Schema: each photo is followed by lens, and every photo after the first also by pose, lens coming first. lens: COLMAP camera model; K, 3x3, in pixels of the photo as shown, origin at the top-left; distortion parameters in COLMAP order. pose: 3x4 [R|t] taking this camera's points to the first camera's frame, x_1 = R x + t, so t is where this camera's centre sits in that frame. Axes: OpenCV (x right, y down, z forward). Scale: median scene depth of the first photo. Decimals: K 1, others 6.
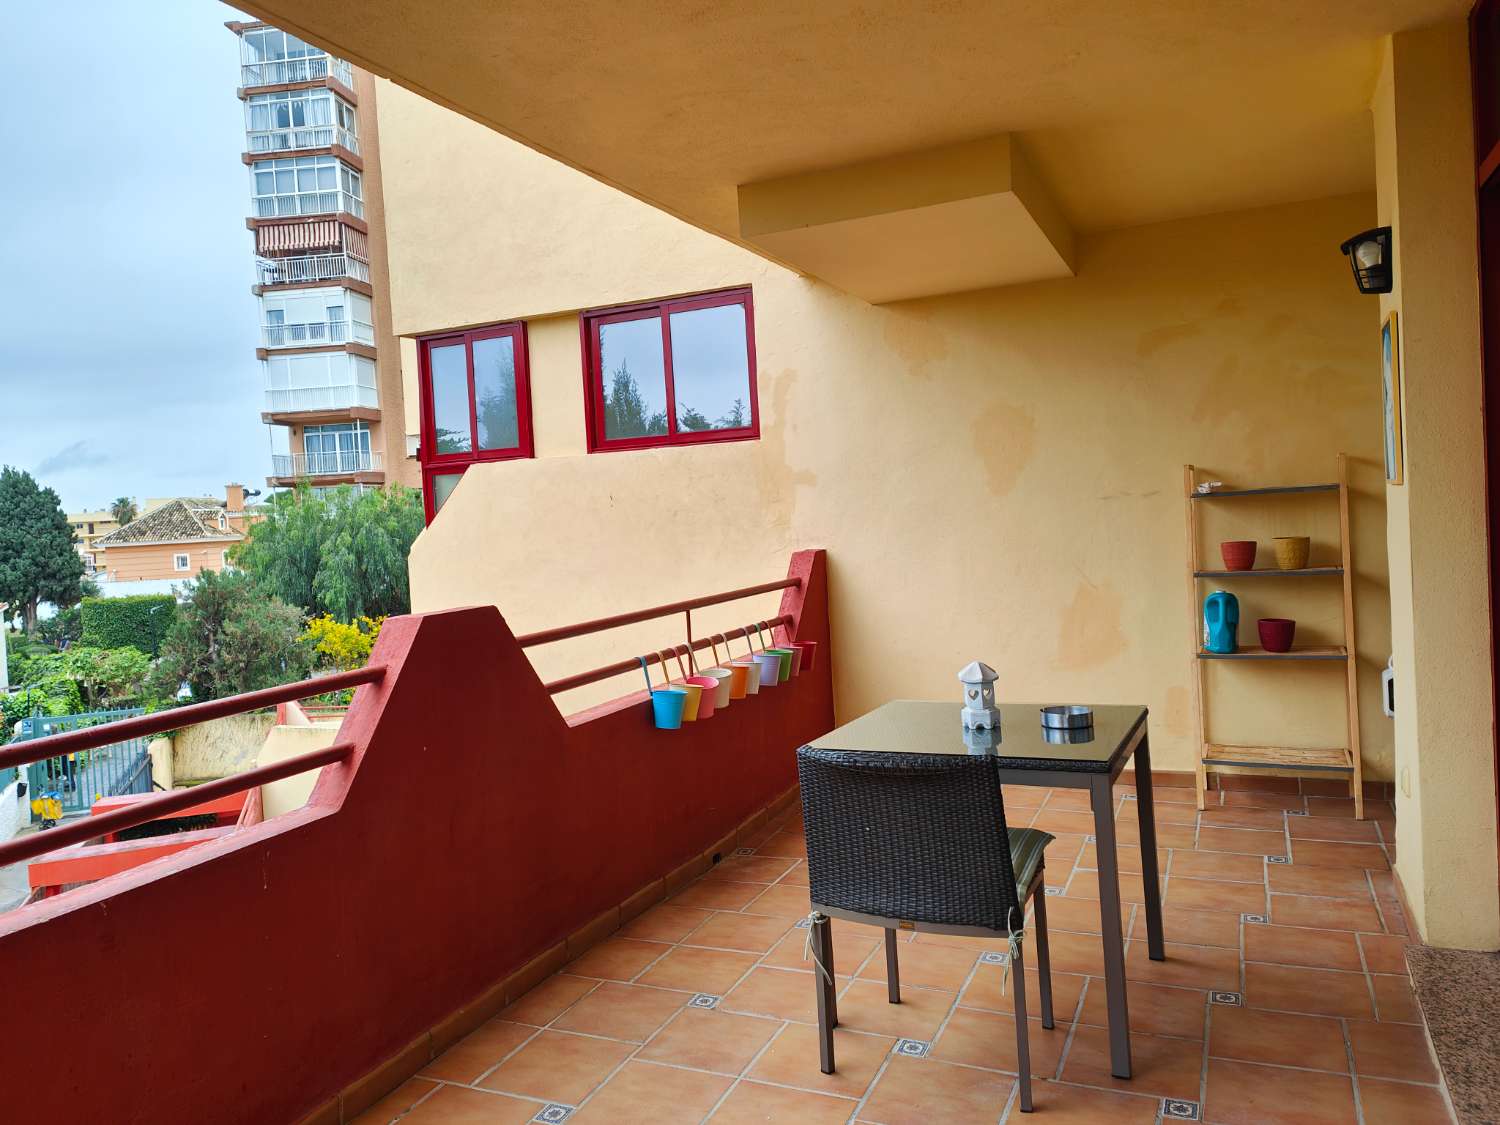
lens RADIAL K [[1081.3, 0, 719.6], [0, 1081.3, 556.6], [0, 0, 1]] dist [0.090713, -0.098272]
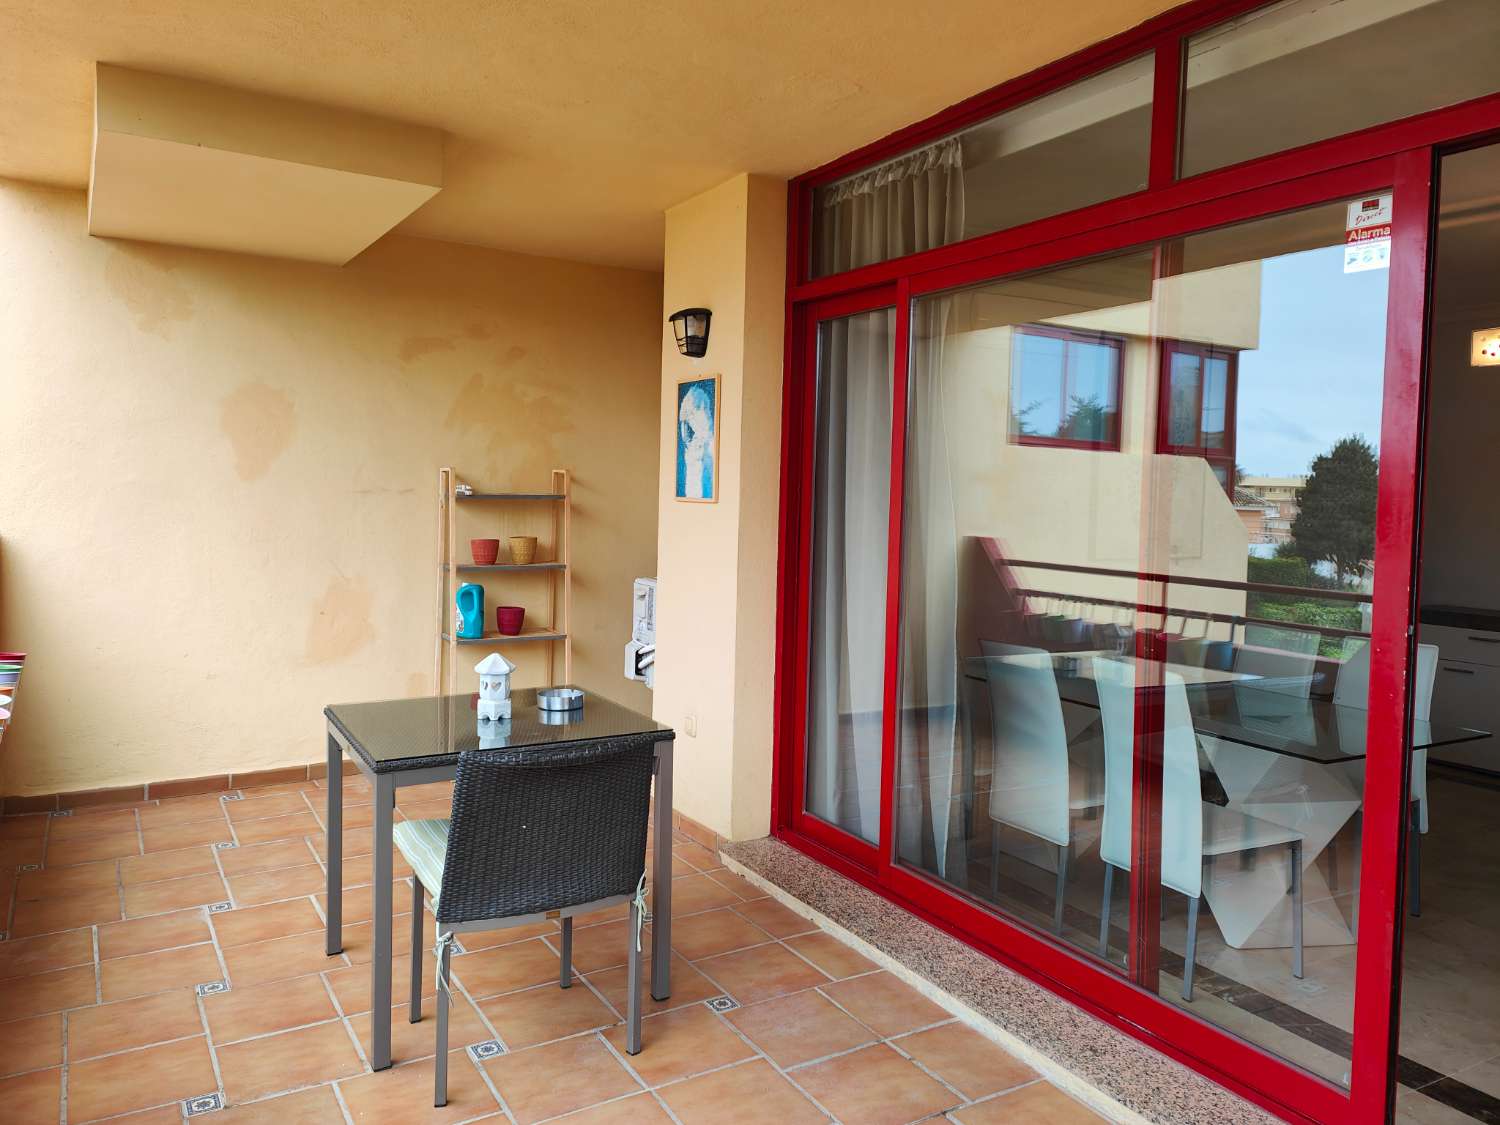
lens RADIAL K [[1081.3, 0, 719.6], [0, 1081.3, 556.6], [0, 0, 1]] dist [0.090713, -0.098272]
pose [[0.568939, 0.016636, 0.822212, -0.318540], [-0.020913, 0.999765, -0.005757, 0.005084], [-0.822114, -0.013920, 0.569153, 0.168728]]
